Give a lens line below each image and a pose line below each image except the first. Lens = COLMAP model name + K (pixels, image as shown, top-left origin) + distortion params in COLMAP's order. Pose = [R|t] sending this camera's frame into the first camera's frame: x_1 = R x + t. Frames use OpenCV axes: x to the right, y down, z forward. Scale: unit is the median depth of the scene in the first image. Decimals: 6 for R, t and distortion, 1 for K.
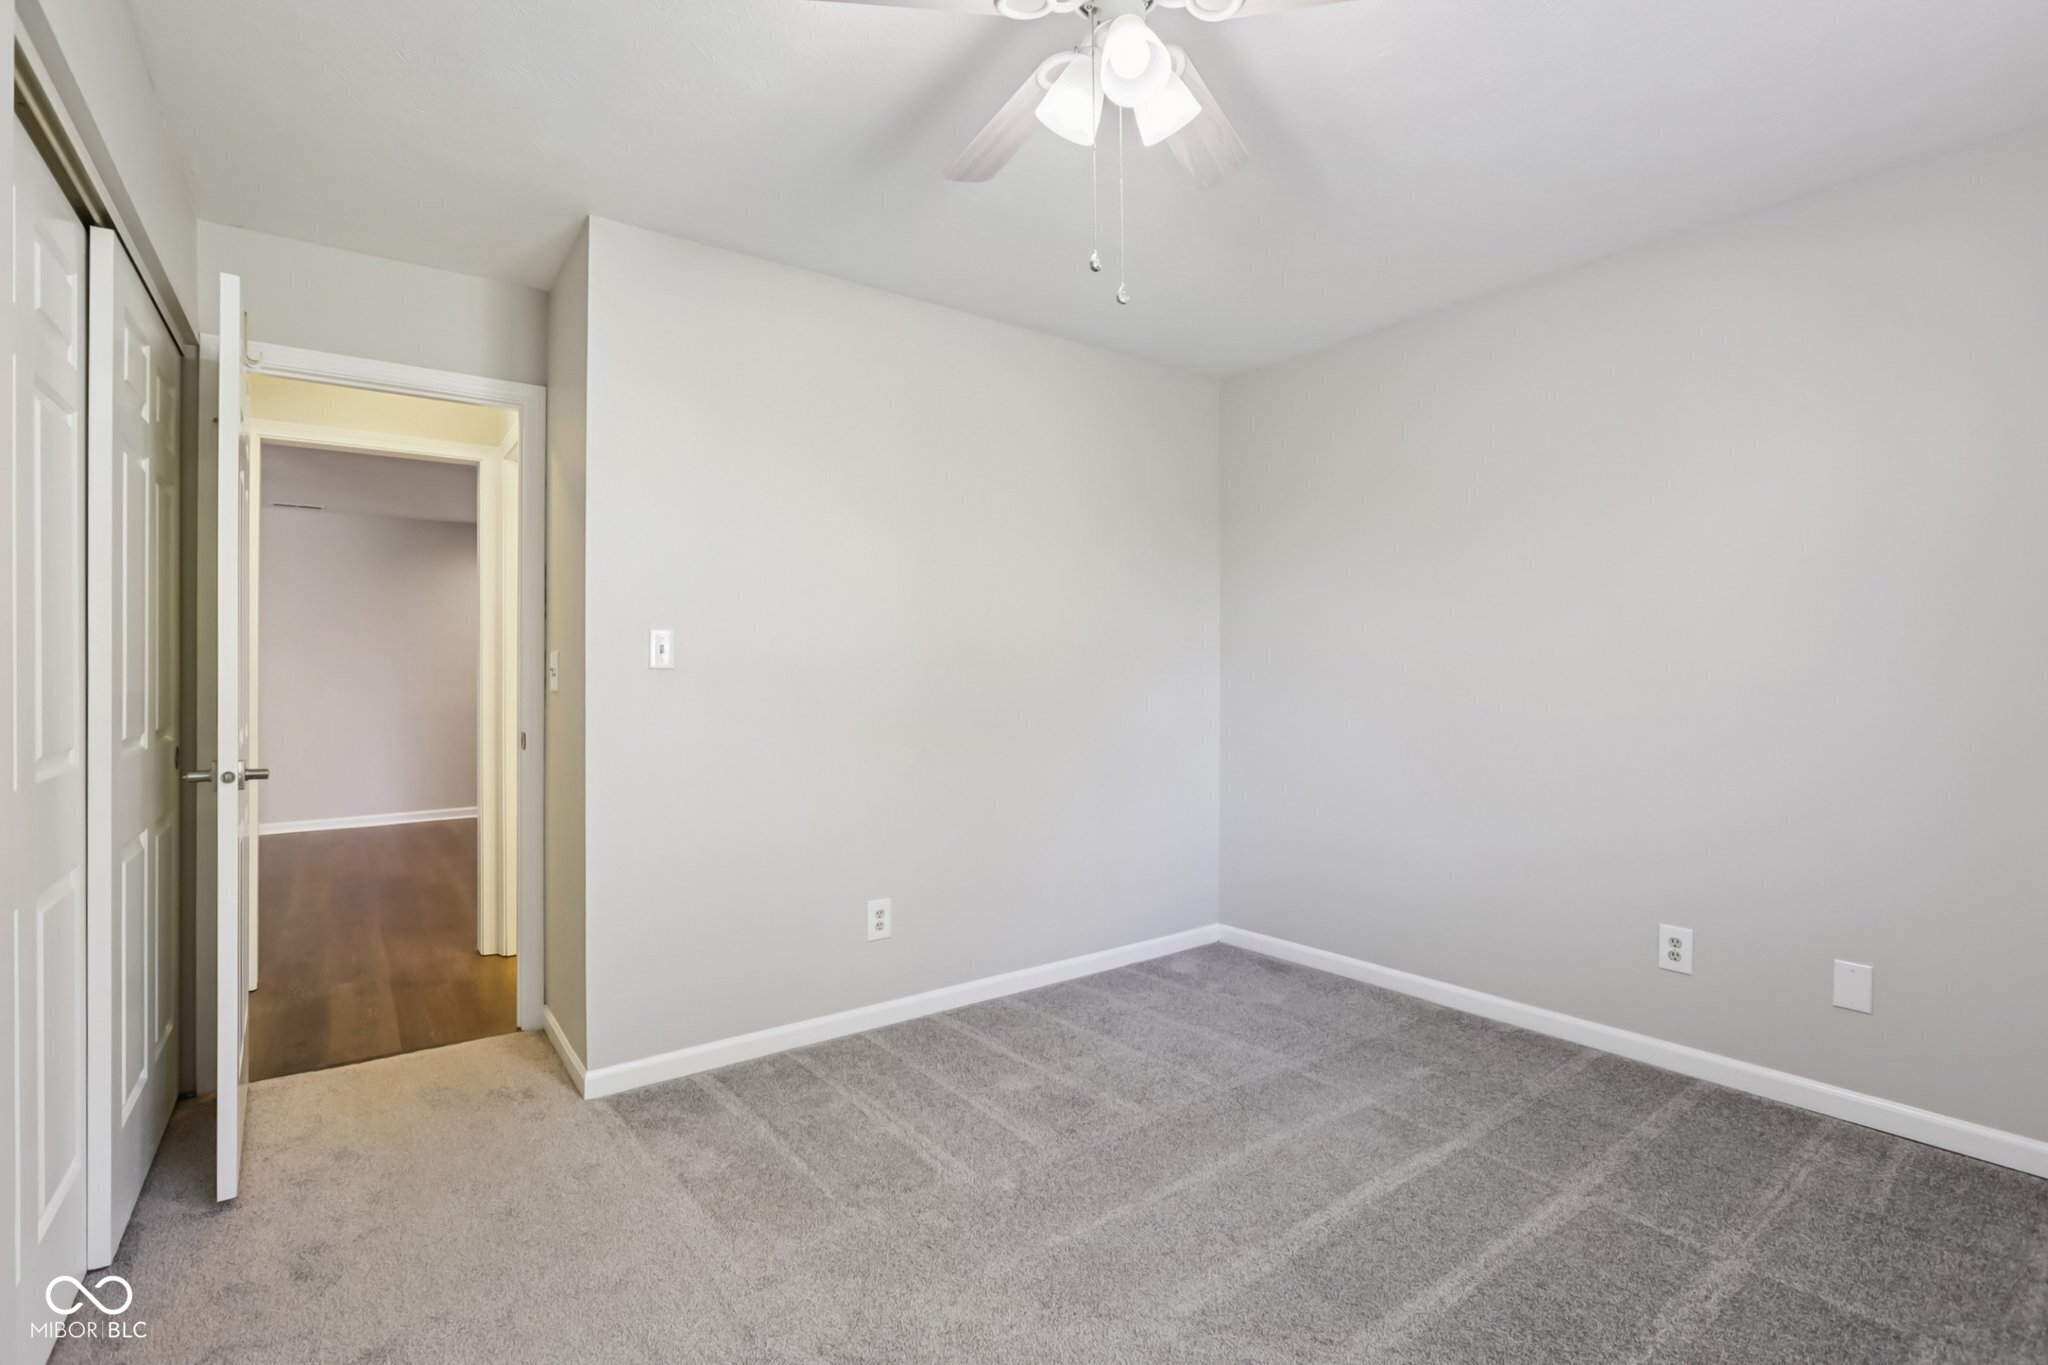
lens RADIAL K [[935.8, 0, 1034.8], [0, 935.8, 665.6], [0, 0, 1]] dist [-0.053952, 0.012988]
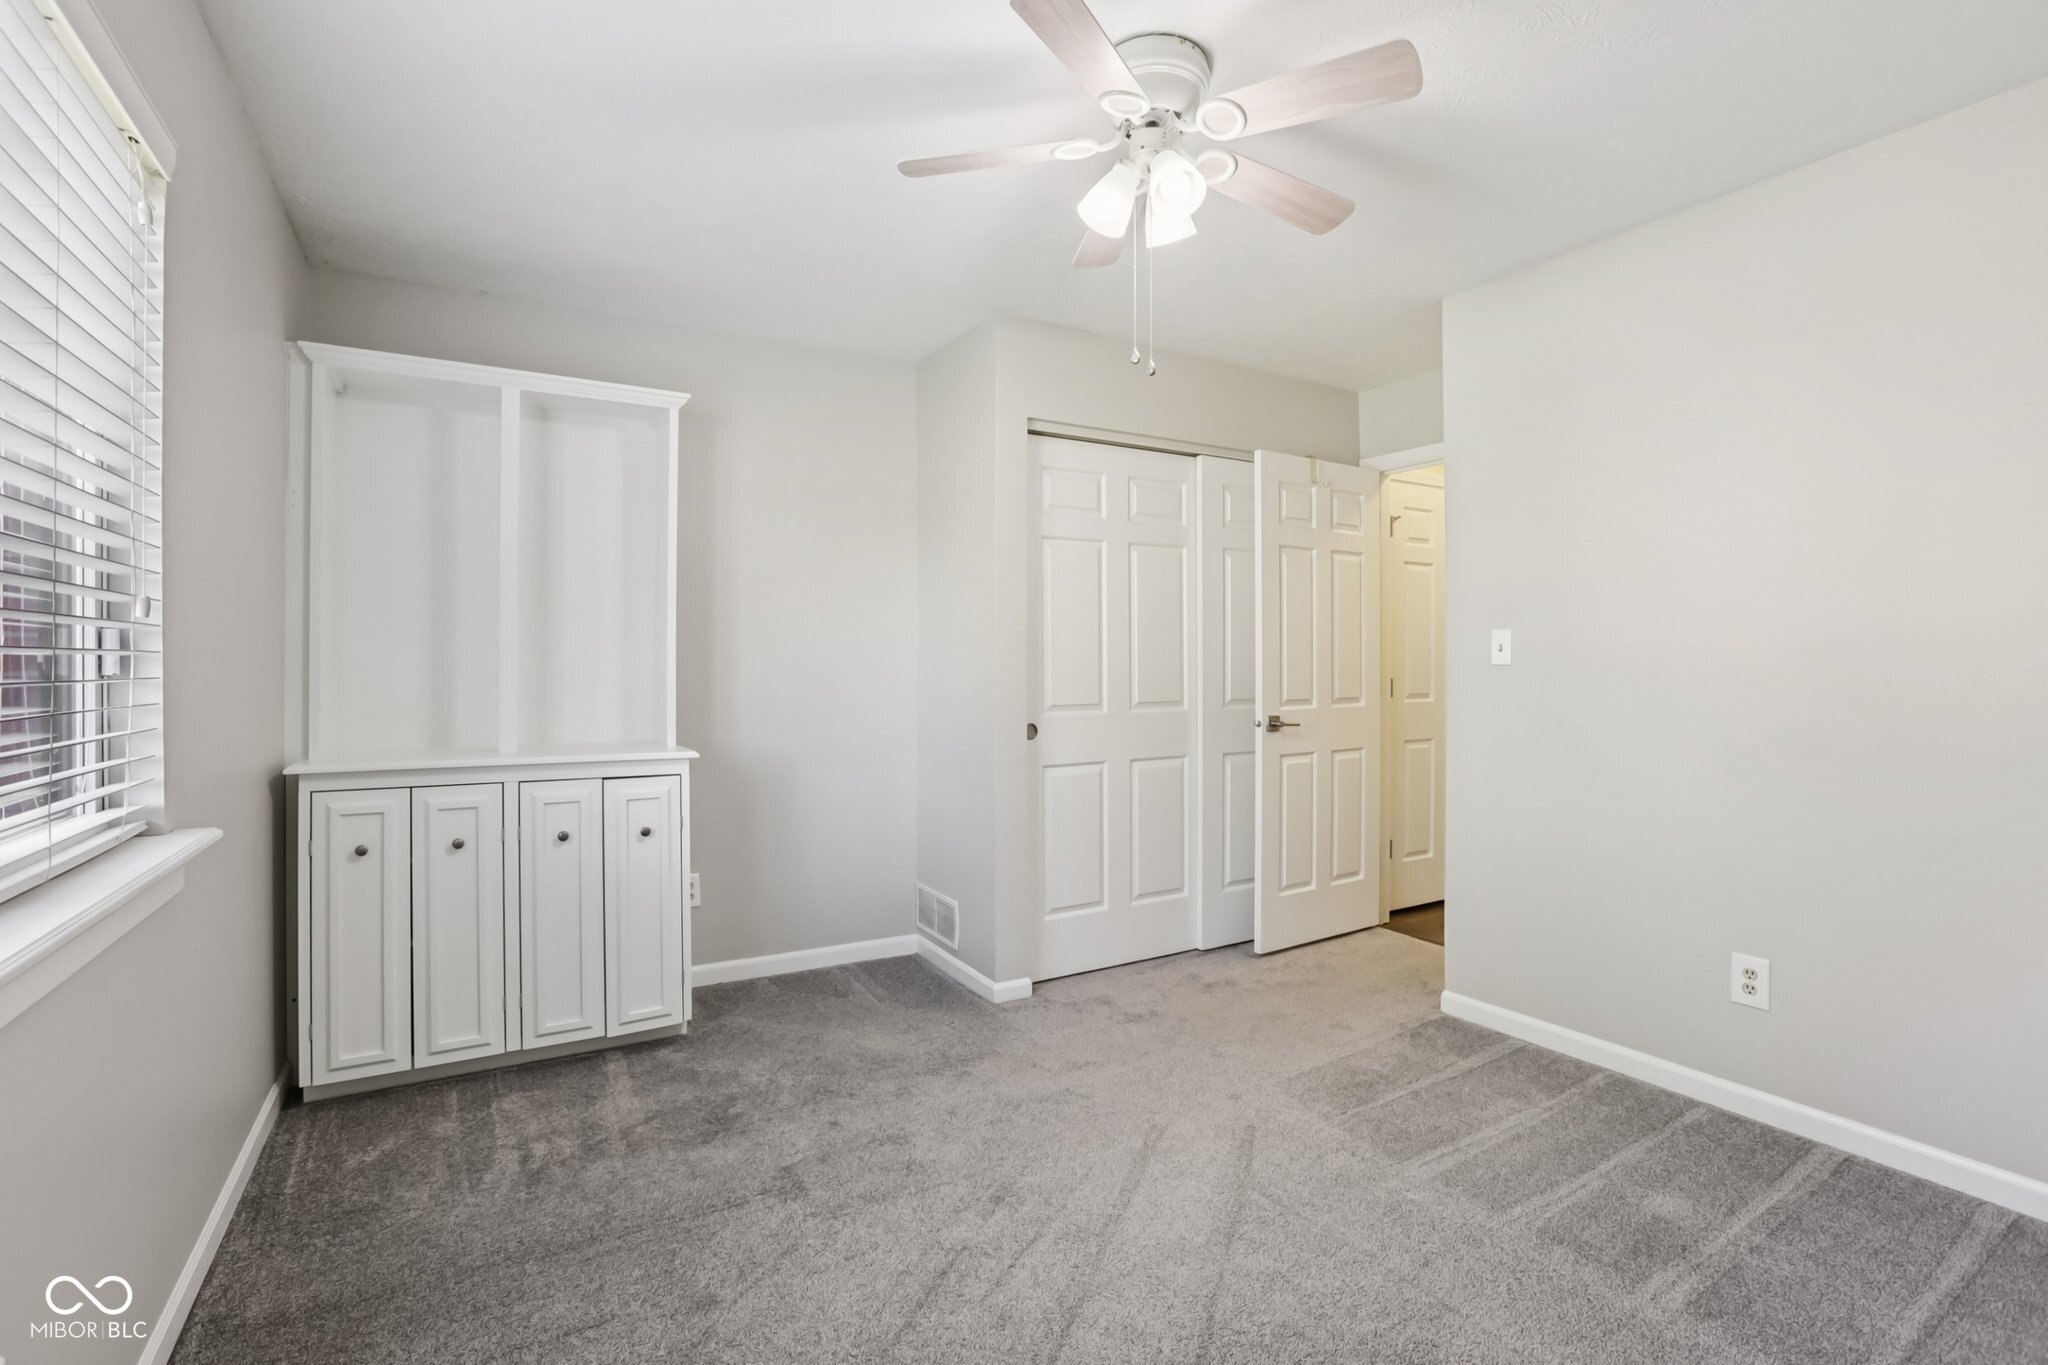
lens RADIAL K [[935.8, 0, 1034.8], [0, 935.8, 665.6], [0, 0, 1]] dist [-0.053952, 0.012988]
pose [[-0.098999, 0.009853, -0.995039, 0.822546], [0.009885, 0.999911, 0.008918, -0.013299], [0.995038, -0.008953, -0.099087, 0.587011]]
